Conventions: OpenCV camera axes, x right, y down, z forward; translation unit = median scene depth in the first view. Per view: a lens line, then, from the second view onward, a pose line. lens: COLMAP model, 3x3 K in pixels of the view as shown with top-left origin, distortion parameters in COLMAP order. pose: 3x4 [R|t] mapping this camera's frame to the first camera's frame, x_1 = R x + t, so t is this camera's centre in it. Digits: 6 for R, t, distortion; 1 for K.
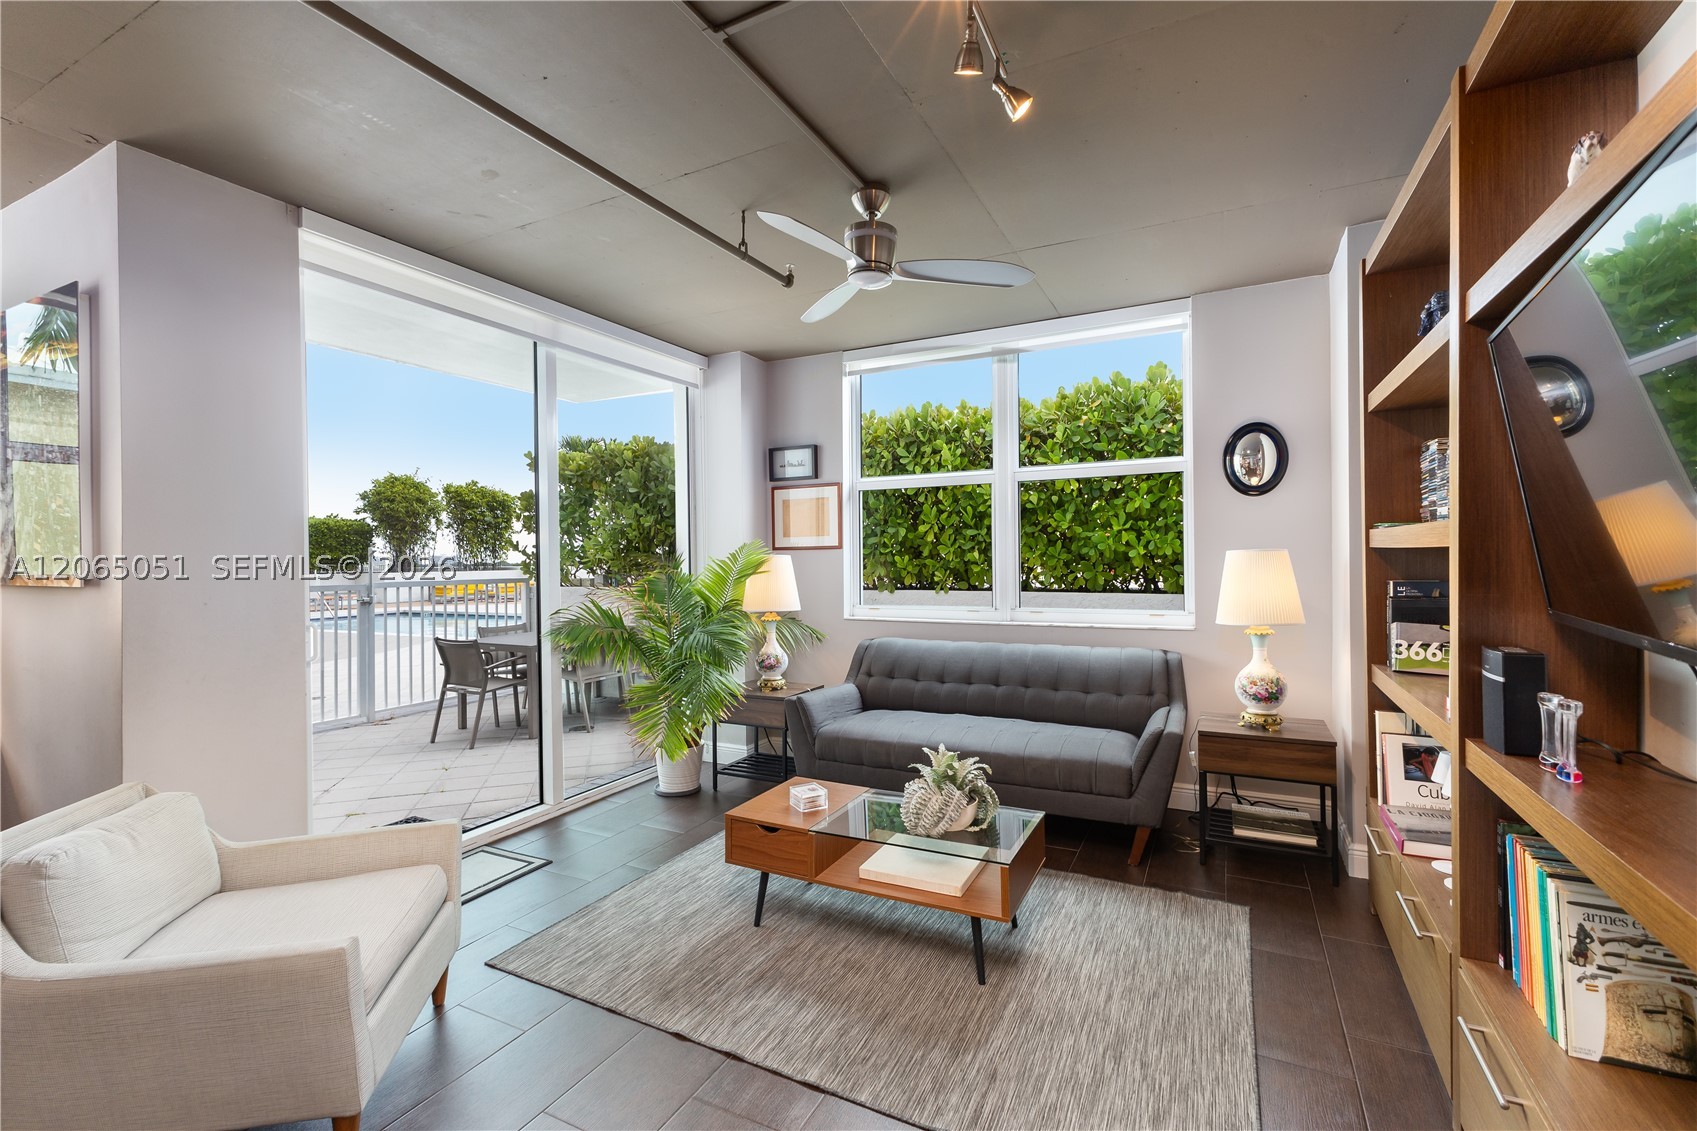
lens RADIAL K [[740.0, 0, 848.5], [0, 740.0, 565.5], [0, 0, 1]] dist [0.000920, 0.000101]
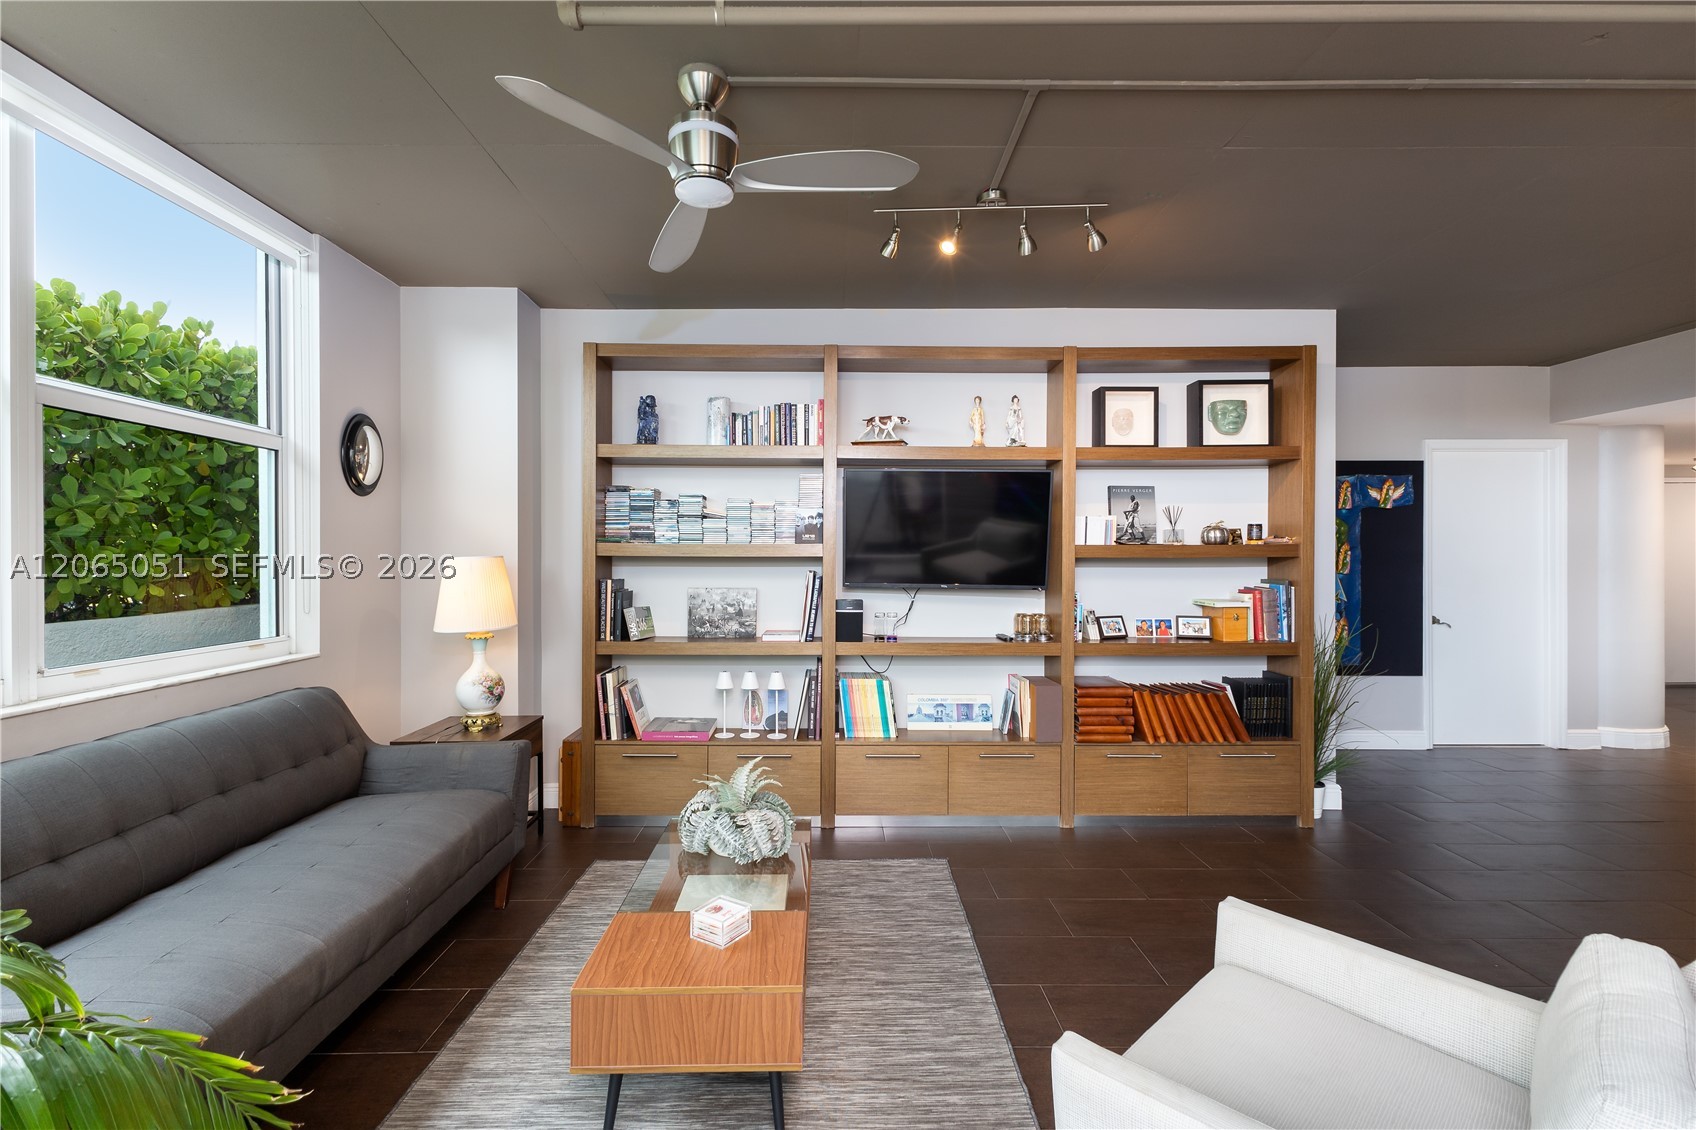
lens RADIAL K [[739.5, 0, 848.0], [0, 739.5, 565.0], [0, 0, 1]] dist [0.000920, 0.000101]
pose [[-0.461964, 0.008975, 0.886853, -0.657541], [0.014765, 0.999888, -0.002429, 0.004884], [-0.886776, 0.011972, -0.462045, 1.128083]]
